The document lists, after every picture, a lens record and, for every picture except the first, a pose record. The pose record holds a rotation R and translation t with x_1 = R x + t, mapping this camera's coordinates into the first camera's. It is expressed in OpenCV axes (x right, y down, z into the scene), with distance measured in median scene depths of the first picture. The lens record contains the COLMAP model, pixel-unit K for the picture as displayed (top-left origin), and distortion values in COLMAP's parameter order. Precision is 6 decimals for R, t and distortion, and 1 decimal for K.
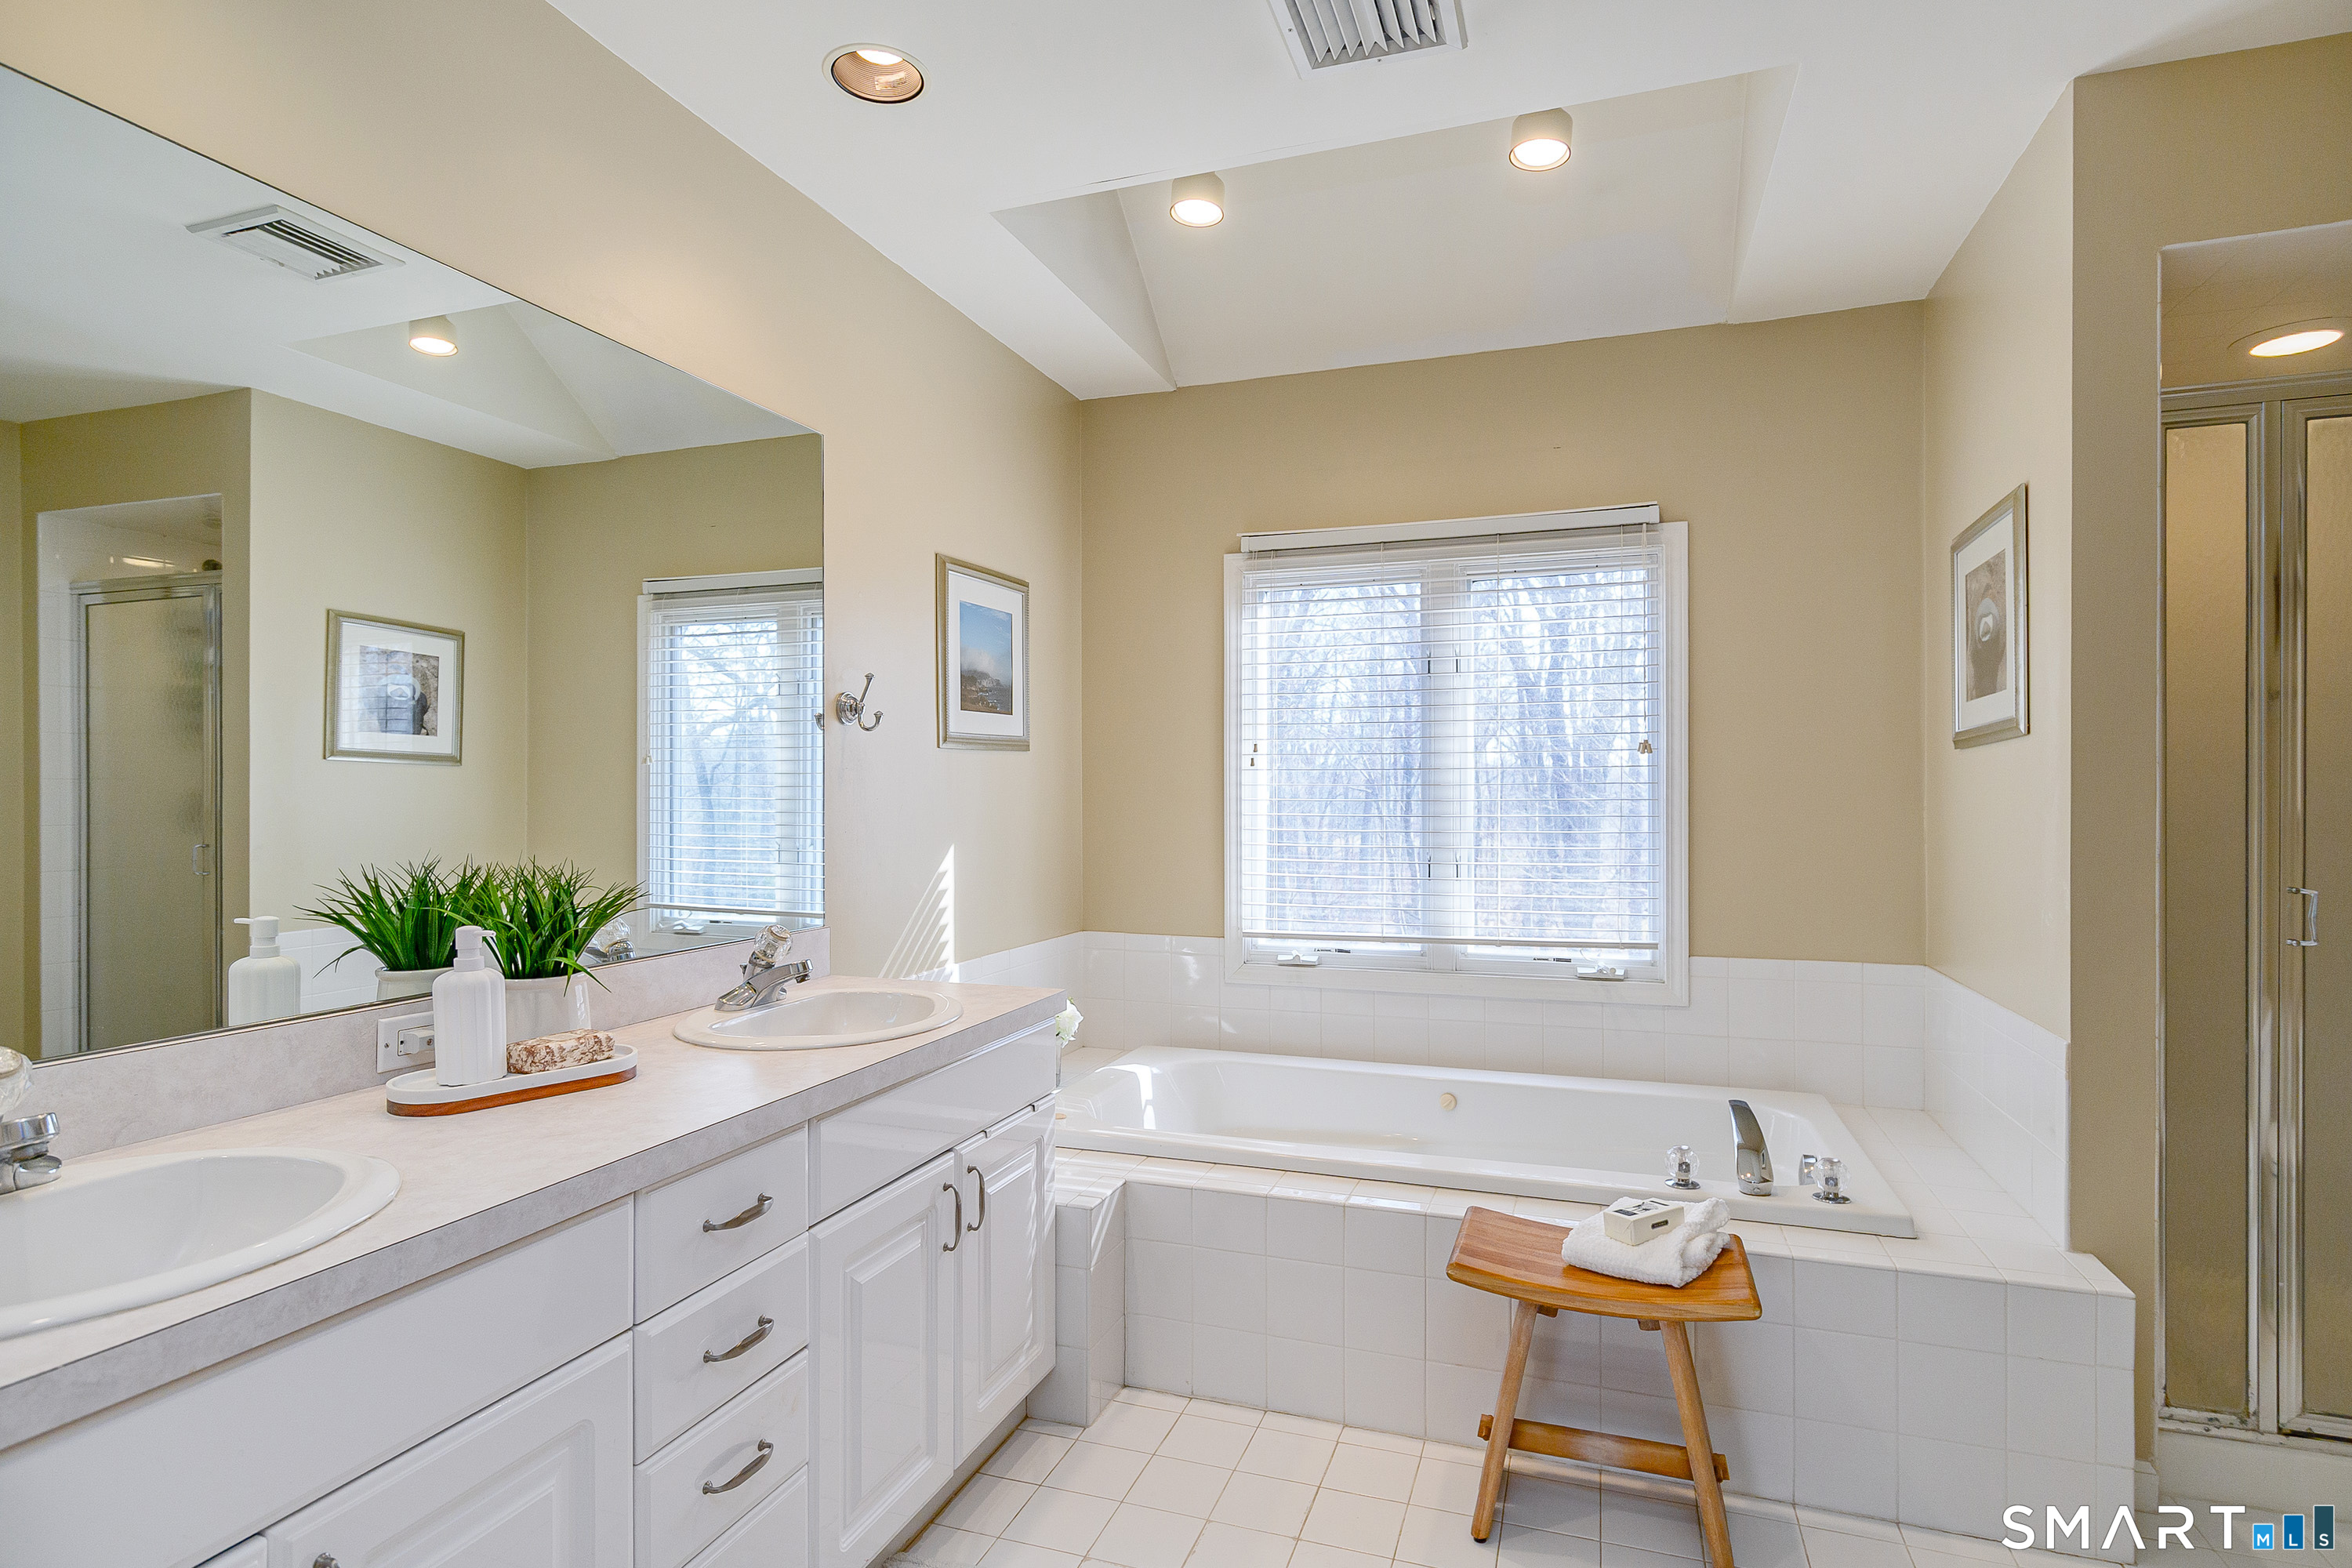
lens RADIAL K [[1195.3, 0, 1167.7], [0, 1195.3, 795.9], [0, 0, 1]] dist [0.003644, 0.001110]
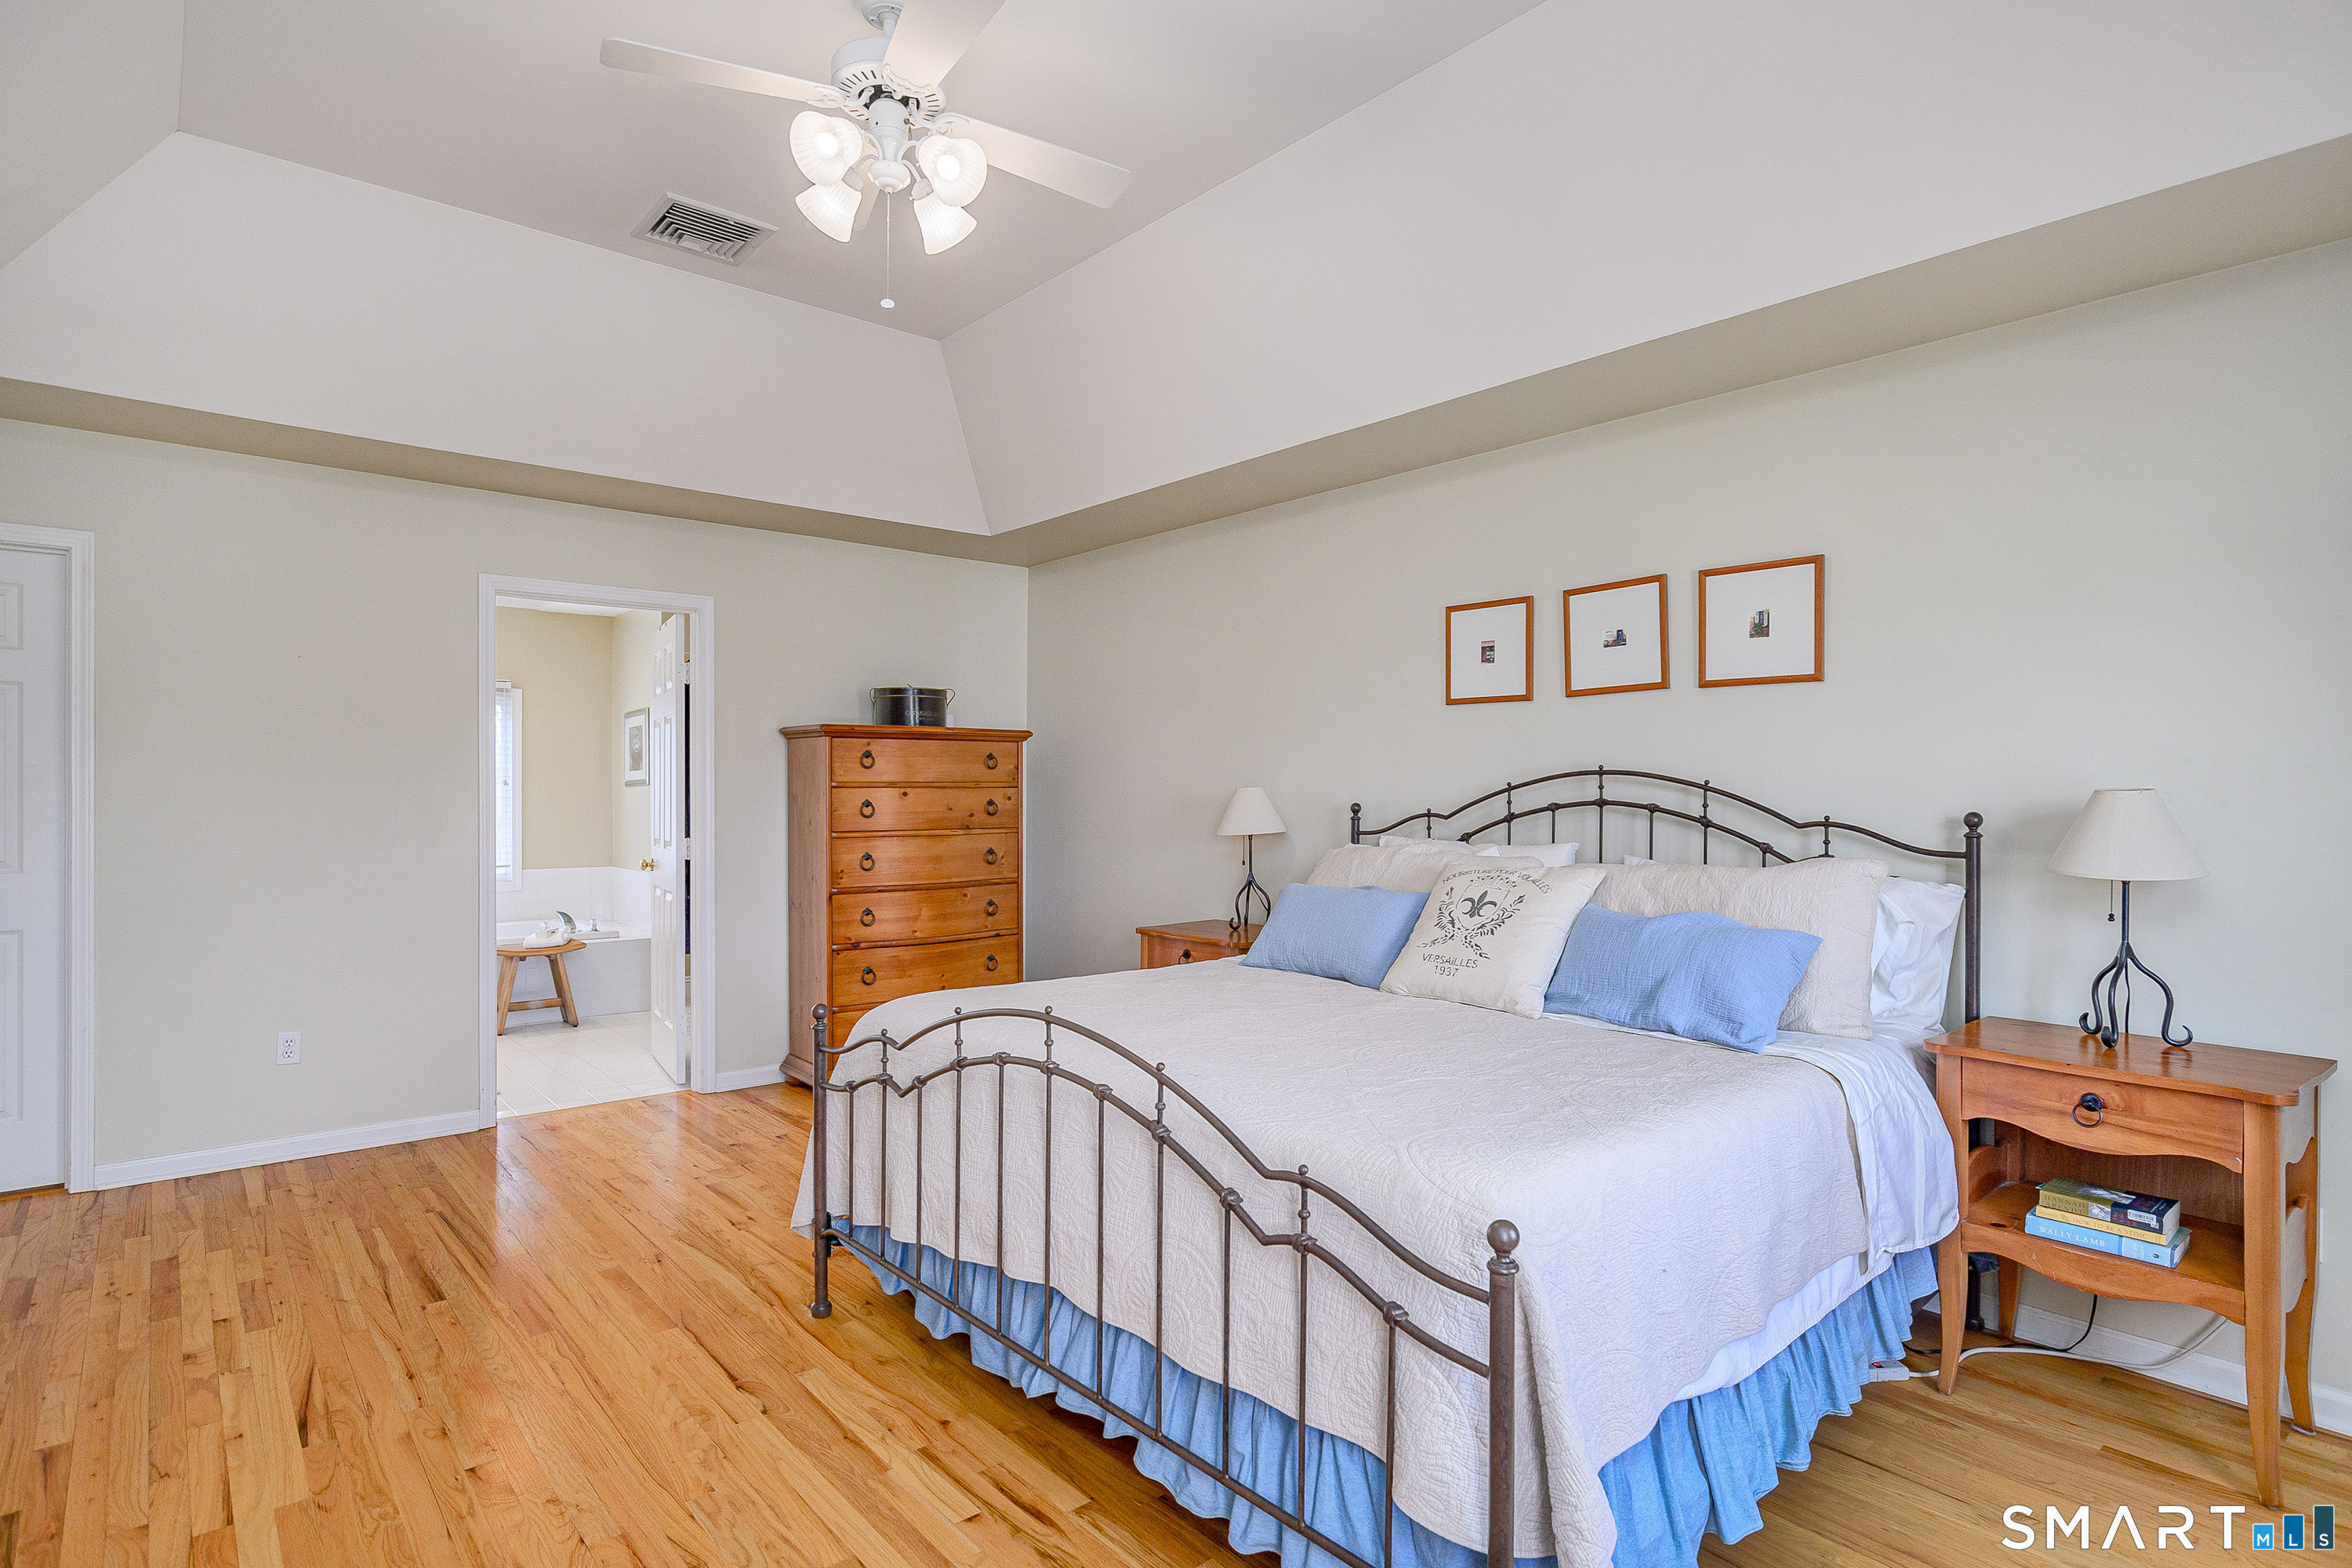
lens RADIAL K [[1195.3, 0, 1173.2], [0, 1195.3, 787.7], [0, 0, 1]] dist [0.003644, 0.001110]
pose [[0.499640, 0.001702, 0.866232, -0.316002], [-0.004052, 0.999992, 0.000372, -0.011949], [-0.866224, -0.003696, 0.499643, -0.423848]]
